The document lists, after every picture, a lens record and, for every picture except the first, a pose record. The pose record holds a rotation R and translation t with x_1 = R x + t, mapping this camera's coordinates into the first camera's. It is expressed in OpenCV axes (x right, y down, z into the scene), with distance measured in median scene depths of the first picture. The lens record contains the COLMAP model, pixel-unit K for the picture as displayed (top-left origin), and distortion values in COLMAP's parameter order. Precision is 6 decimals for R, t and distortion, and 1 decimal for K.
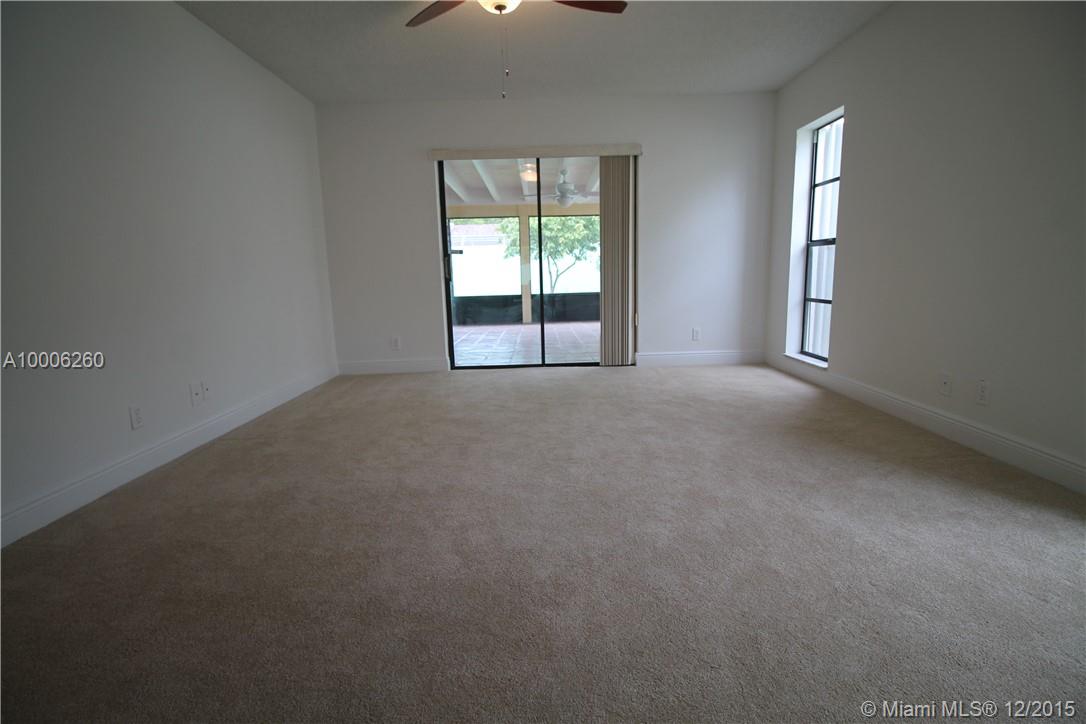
lens RADIAL K [[514.7, 0, 546.9], [0, 514.7, 366.0], [0, 0, 1]] dist [-0.006277, -0.009434]
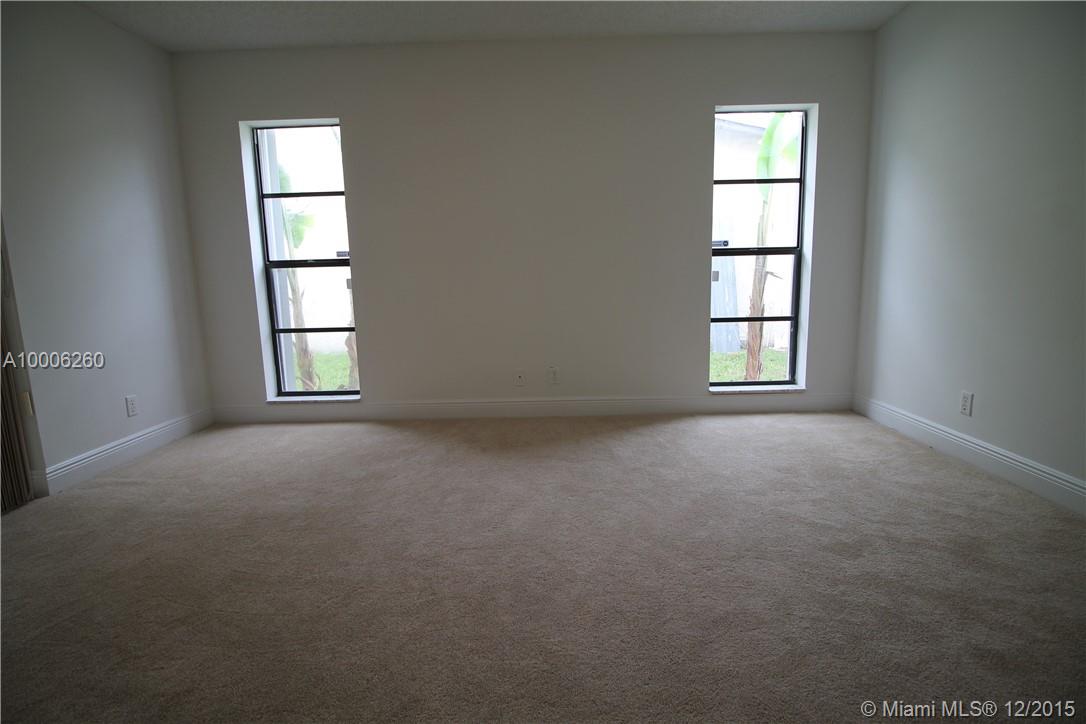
lens RADIAL K [[514.7, 0, 543.5], [0, 514.7, 360.4], [0, 0, 1]] dist [-0.006277, -0.009434]
pose [[0.007423, -0.134375, 0.990903, -0.332950], [0.203339, 0.970430, 0.130076, -0.108803], [-0.979080, 0.200523, 0.034527, 0.579951]]
